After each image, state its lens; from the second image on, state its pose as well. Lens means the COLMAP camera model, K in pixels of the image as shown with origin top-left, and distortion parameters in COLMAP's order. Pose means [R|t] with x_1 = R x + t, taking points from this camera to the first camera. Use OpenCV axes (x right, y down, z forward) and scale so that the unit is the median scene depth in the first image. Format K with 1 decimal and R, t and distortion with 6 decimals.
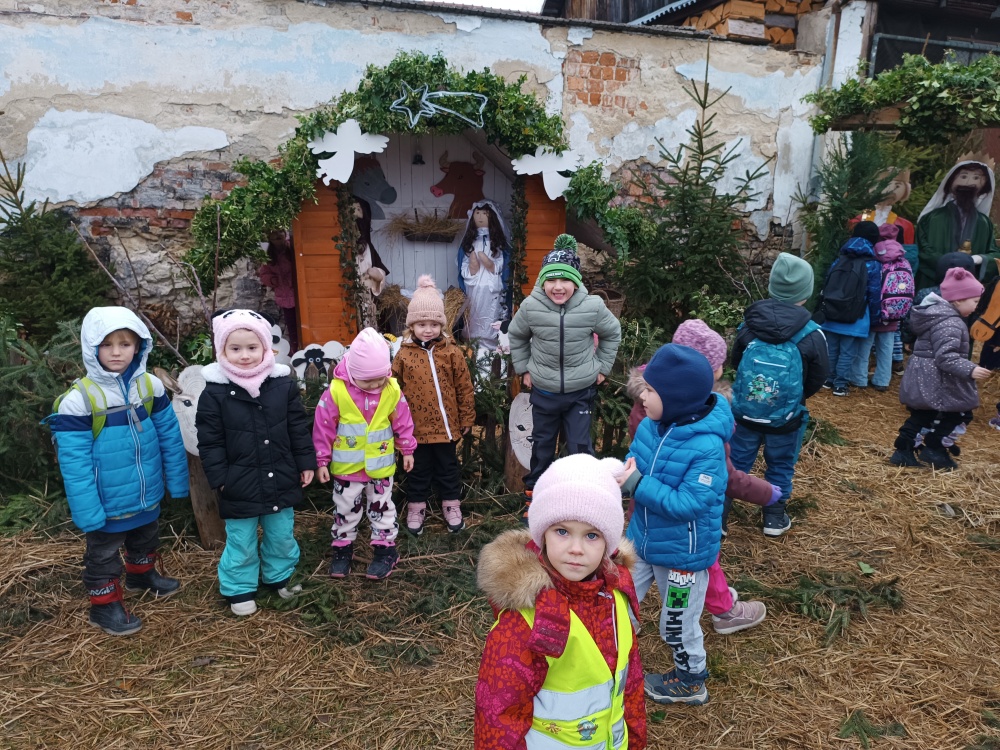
lens RADIAL K [[718.8, 0, 493.2], [0, 718.8, 374.7], [0, 0, 1]] dist [0.000917, -0.001528]
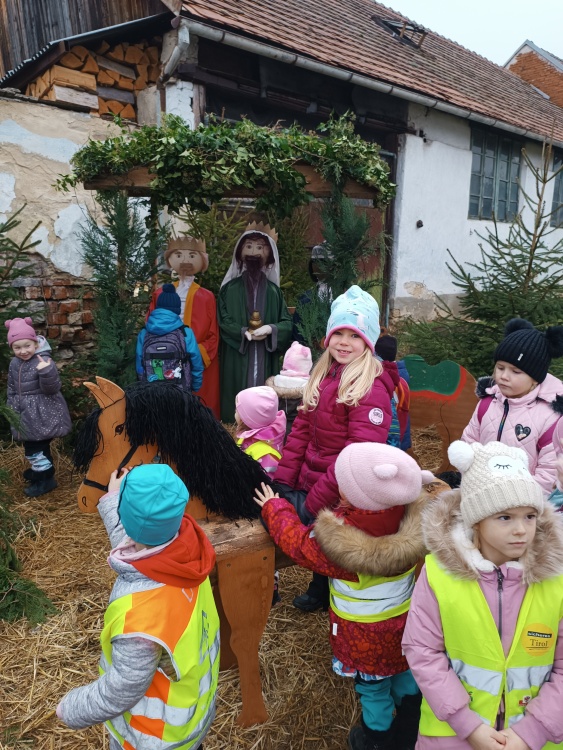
lens RADIAL K [[539.1, 0, 281.5], [0, 539.1, 375.0], [0, 0, 1]] dist [0.000917, -0.001528]
pose [[0.923475, -0.087927, 0.373446, 0.393113], [0.101254, 0.994729, -0.016178, -0.080907], [-0.370055, 0.052753, 0.927511, 0.299708]]
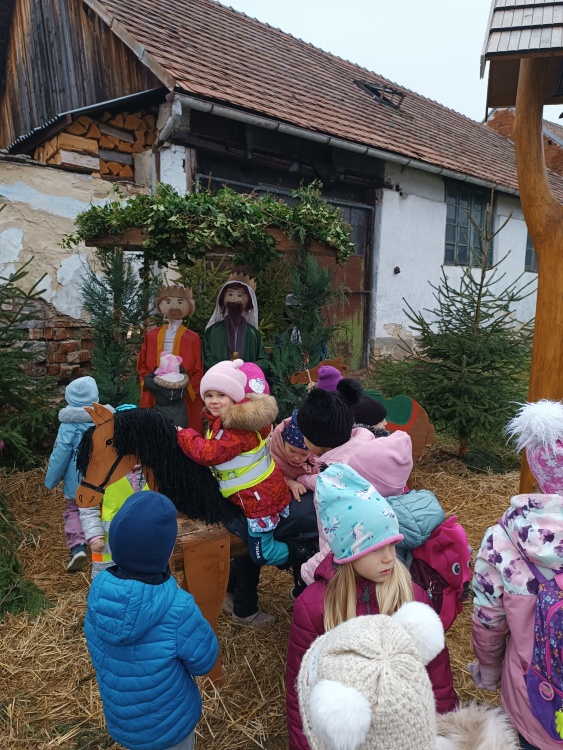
lens RADIAL K [[538.8, 0, 281.5], [0, 538.8, 375.0], [0, 0, 1]] dist [0.040208, -0.070670]
pose [[0.920903, -0.059524, 0.385220, 0.386262], [0.099794, 0.991338, -0.085384, -0.069384], [-0.376801, 0.117073, 0.918866, 0.208224]]
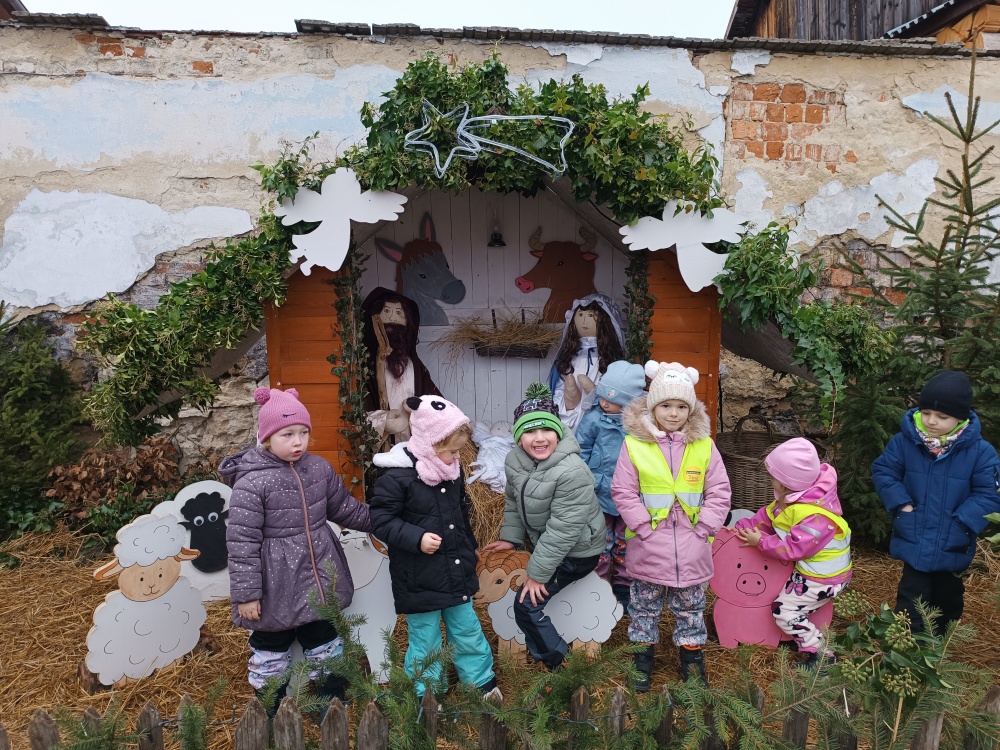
lens RADIAL K [[698.7, 0, 500.0], [0, 698.7, 375.0], [0, 0, 1]] dist [-0.000400, 0.005242]
pose [[0.972084, 0.012899, -0.234280, 0.054528], [-0.043021, 0.991359, -0.123923, -0.091327], [0.230657, 0.130542, 0.964239, 0.383152]]
